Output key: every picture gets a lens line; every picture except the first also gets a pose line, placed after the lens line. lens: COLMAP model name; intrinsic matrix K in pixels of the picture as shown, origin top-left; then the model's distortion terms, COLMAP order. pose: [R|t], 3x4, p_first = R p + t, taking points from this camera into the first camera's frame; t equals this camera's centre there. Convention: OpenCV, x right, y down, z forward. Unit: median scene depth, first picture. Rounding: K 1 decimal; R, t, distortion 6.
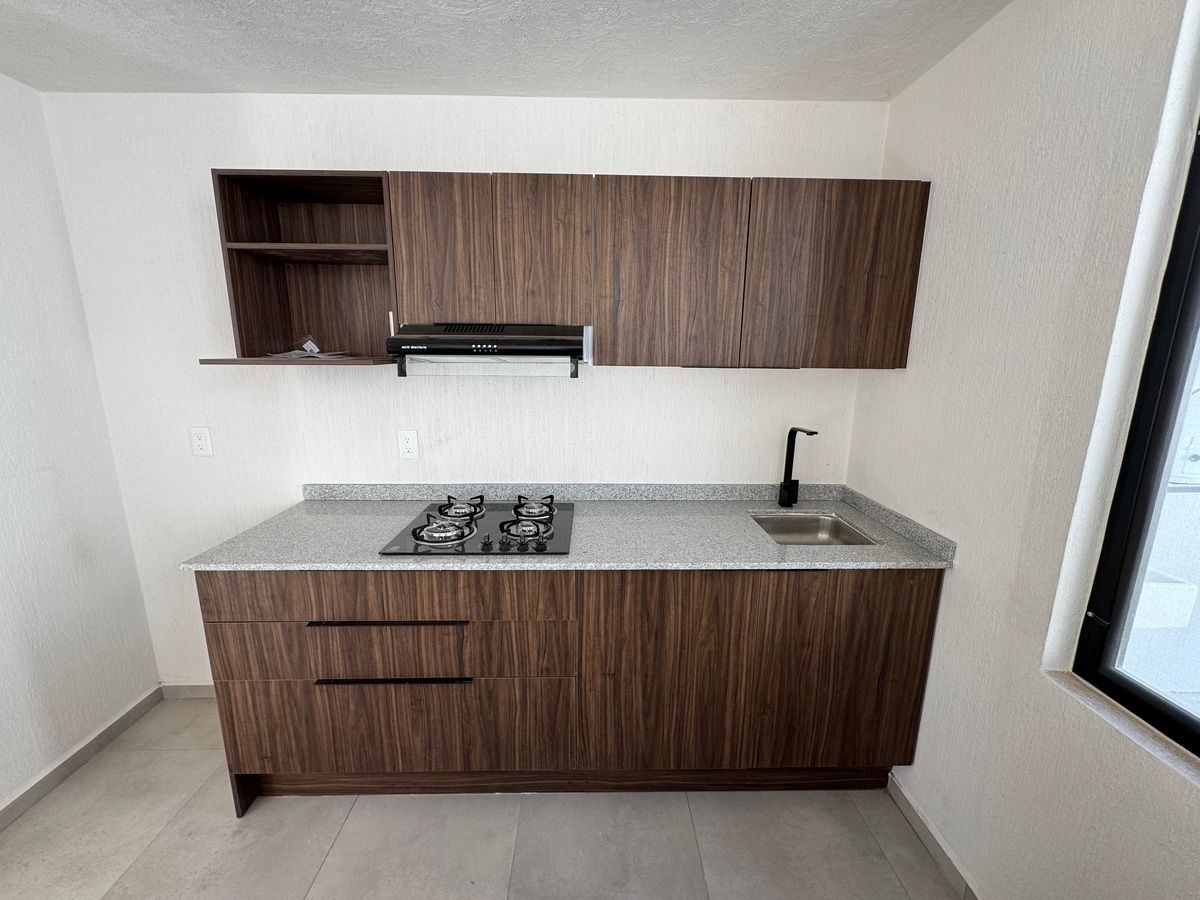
lens RADIAL K [[480.5, 0, 599.9], [0, 480.5, 459.5], [0, 0, 1]] dist [0.001374, -0.000422]
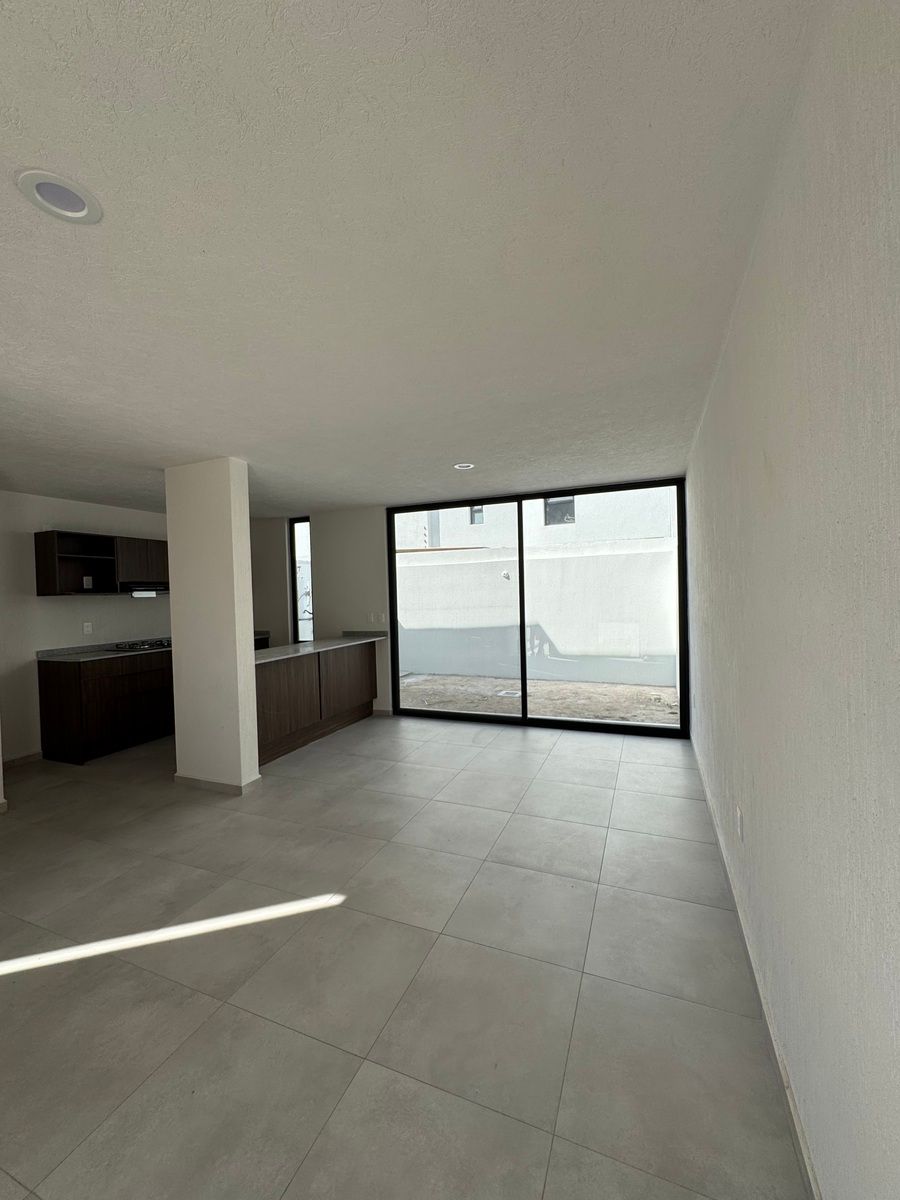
lens RADIAL K [[480.5, 0, 447.3], [0, 480.5, 602.5], [0, 0, 1]] dist [0.001374, -0.000422]
pose [[0.396559, -0.045399, 0.916886, -2.163472], [0.198927, 0.979295, -0.037548, 0.332967], [-0.896197, 0.197284, 0.397379, -1.859644]]
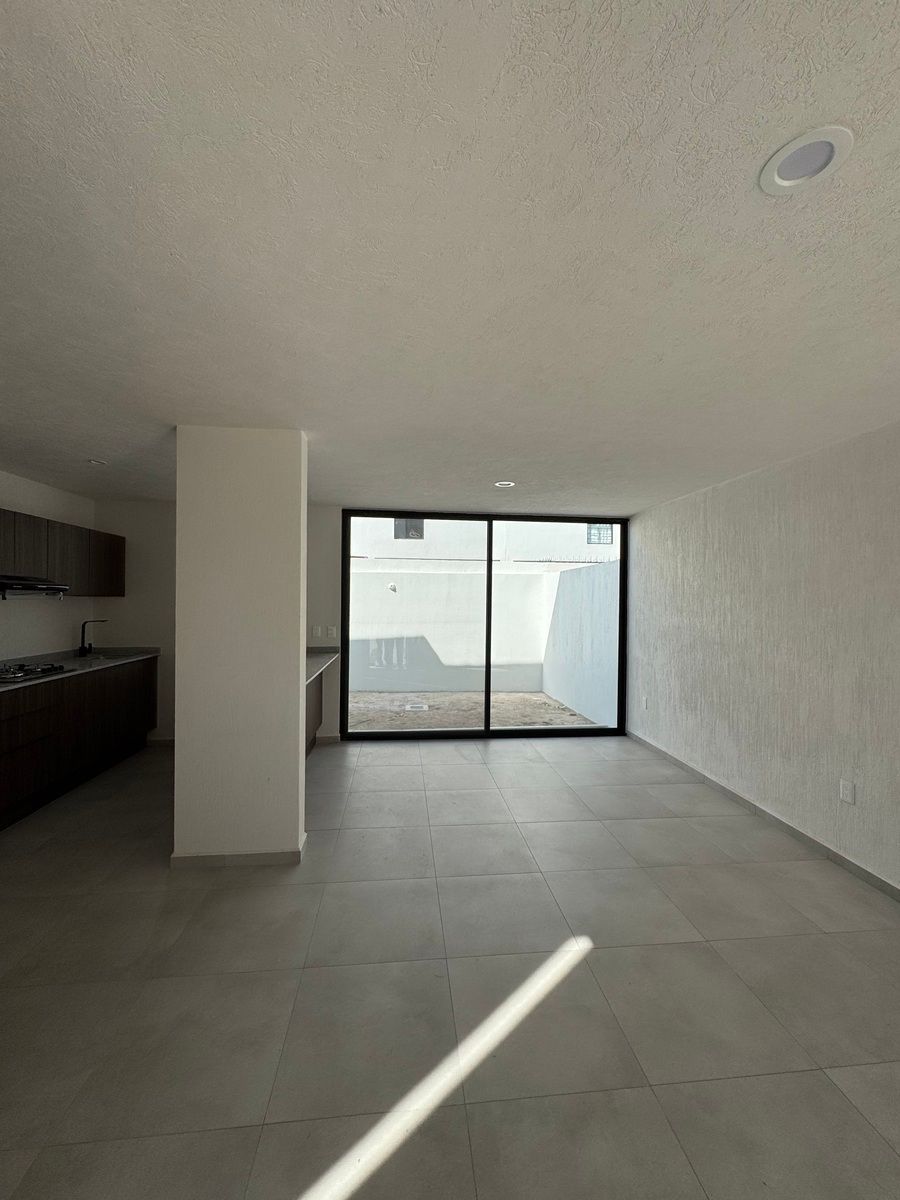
lens RADIAL K [[480.5, 0, 444.6], [0, 480.5, 600.4], [0, 0, 1]] dist [0.001374, -0.000422]
pose [[-0.089544, -0.017541, 0.995828, -2.285968], [0.167294, 0.985374, 0.032400, 0.061378], [-0.981832, 0.169498, -0.085300, -0.608592]]
